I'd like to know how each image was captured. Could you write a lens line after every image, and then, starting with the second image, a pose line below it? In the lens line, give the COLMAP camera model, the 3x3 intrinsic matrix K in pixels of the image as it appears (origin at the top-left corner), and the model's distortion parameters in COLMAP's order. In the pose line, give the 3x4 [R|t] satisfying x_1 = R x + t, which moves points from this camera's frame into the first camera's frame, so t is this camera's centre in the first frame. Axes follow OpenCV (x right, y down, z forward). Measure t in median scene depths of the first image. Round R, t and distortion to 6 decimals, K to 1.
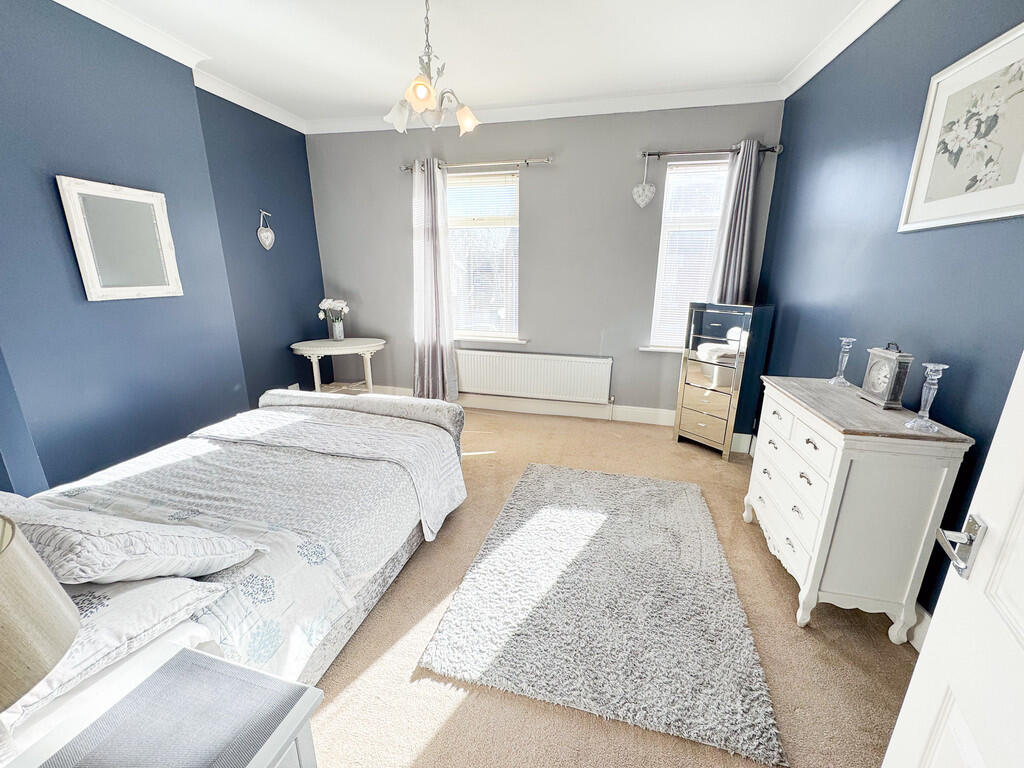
lens RADIAL K [[407.5, 0, 512.0], [0, 407.5, 384.0], [0, 0, 1]] dist [0.000534, 0.000345]
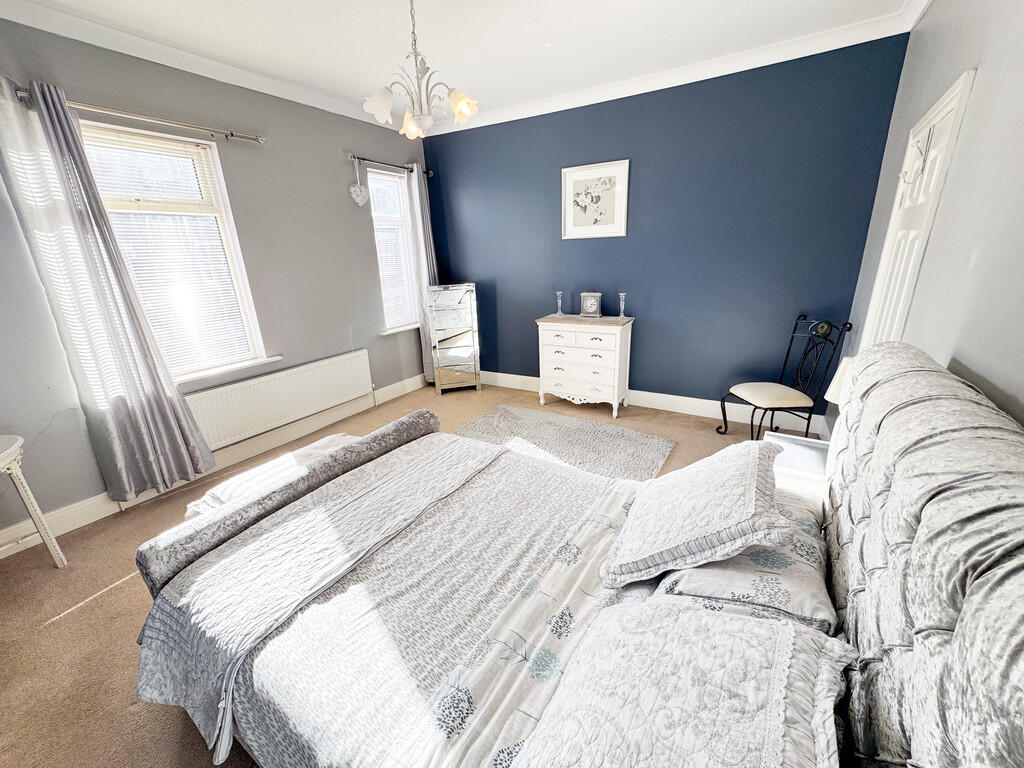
lens RADIAL K [[407.5, 0, 512.0], [0, 407.5, 384.0], [0, 0, 1]] dist [0.000534, 0.000345]
pose [[0.305785, -0.316676, 0.897893, -0.725650], [0.288117, 0.929626, 0.229747, -0.132351], [-0.907460, 0.188446, 0.375505, 0.329208]]
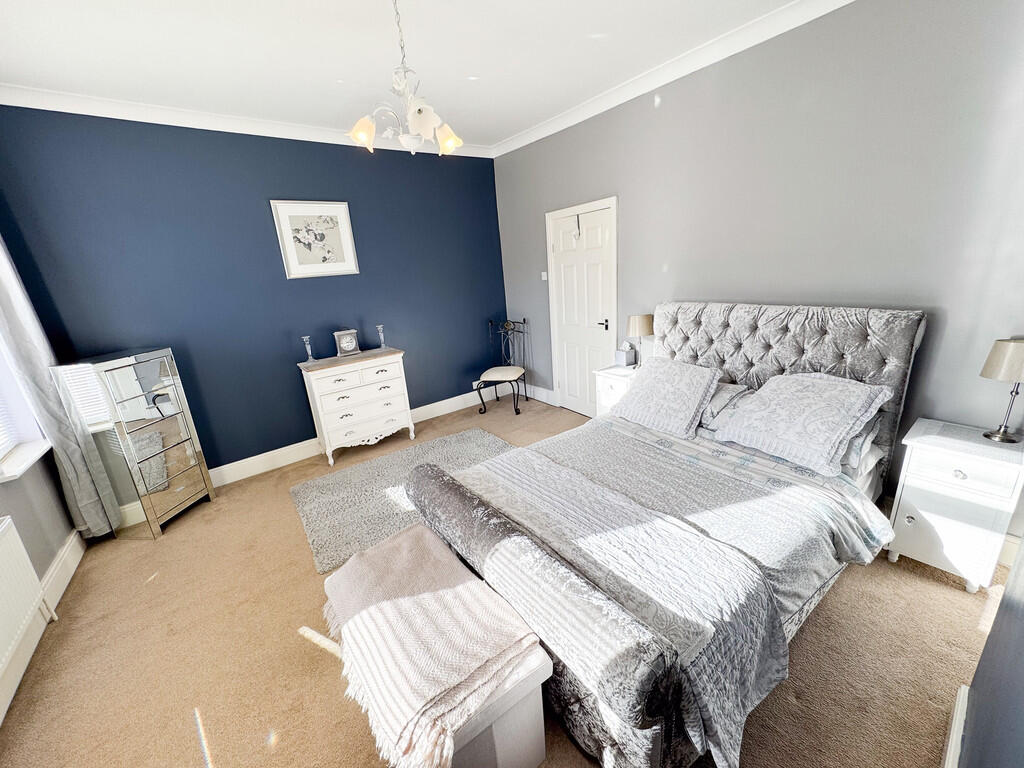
lens RADIAL K [[407.5, 0, 512.0], [0, 407.5, 384.0], [0, 0, 1]] dist [0.000534, 0.000345]
pose [[-0.771716, -0.126403, 0.623280, -0.599979], [0.235342, 0.853715, 0.464526, -0.330851], [-0.590821, 0.505166, -0.629077, 1.022706]]
